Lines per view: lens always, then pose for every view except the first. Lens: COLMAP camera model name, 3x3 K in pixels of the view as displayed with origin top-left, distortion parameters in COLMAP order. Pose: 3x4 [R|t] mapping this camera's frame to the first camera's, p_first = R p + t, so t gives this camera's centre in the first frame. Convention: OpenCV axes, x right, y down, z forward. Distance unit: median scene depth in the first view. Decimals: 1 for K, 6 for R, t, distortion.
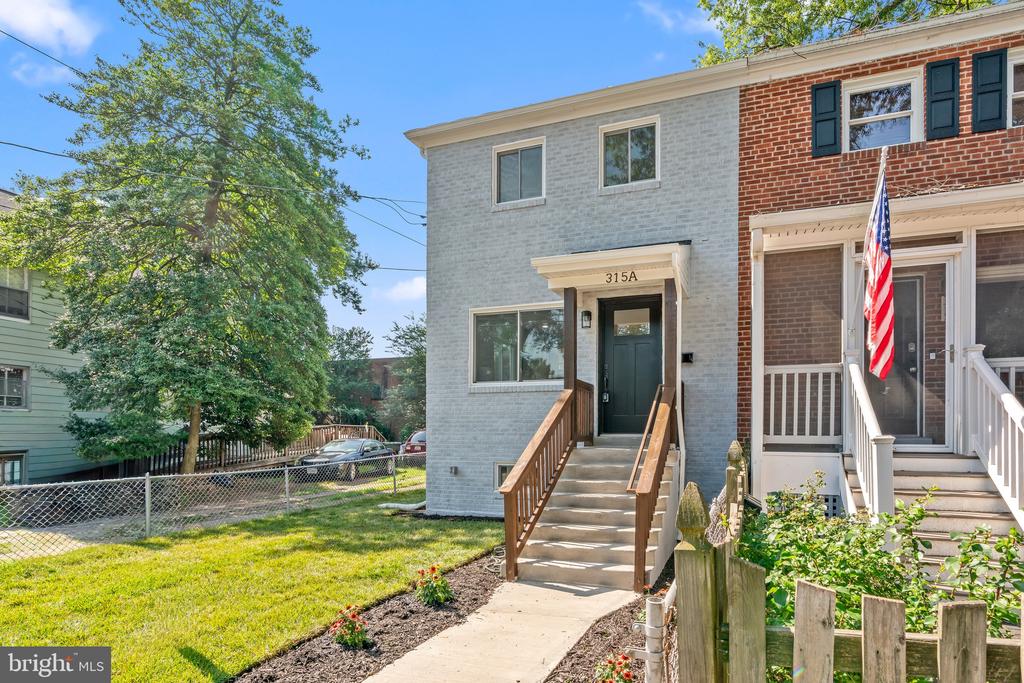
lens RADIAL K [[473.9, 0, 513.4], [0, 473.9, 341.0], [0, 0, 1]] dist [-0.012549, 0.004065]
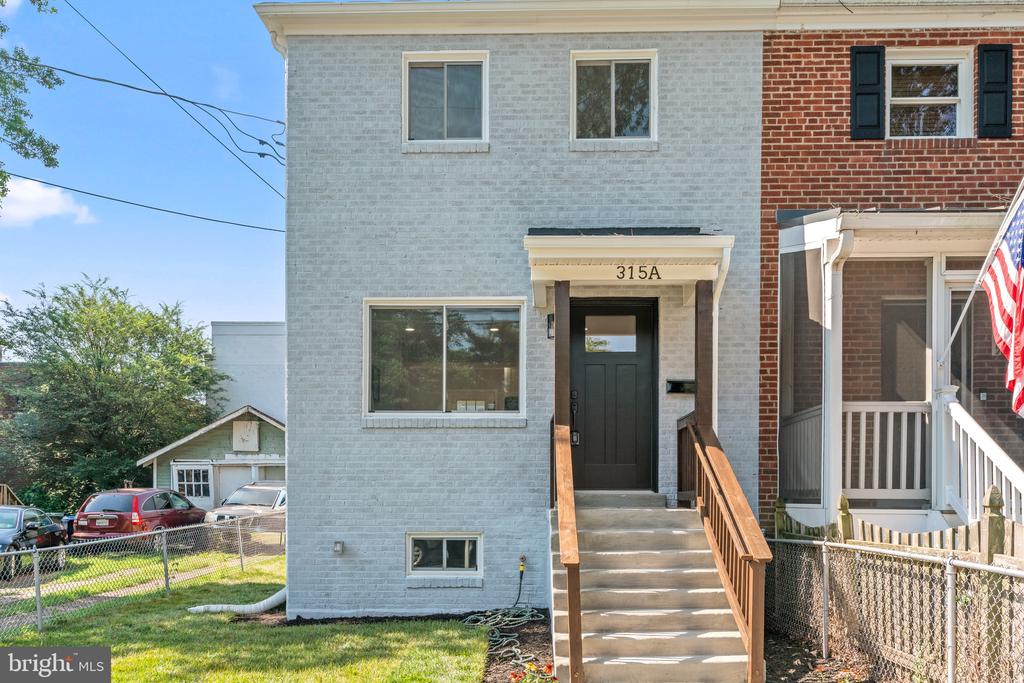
lens RADIAL K [[732.0, 0, 511.4], [0, 732.0, 348.1], [0, 0, 1]] dist [0.005531, -0.002796]
pose [[0.961243, 0.053298, 0.270503, -0.214062], [-0.051682, 0.998578, -0.013099, 0.004744], [-0.270817, -0.001389, 0.962630, -0.024259]]
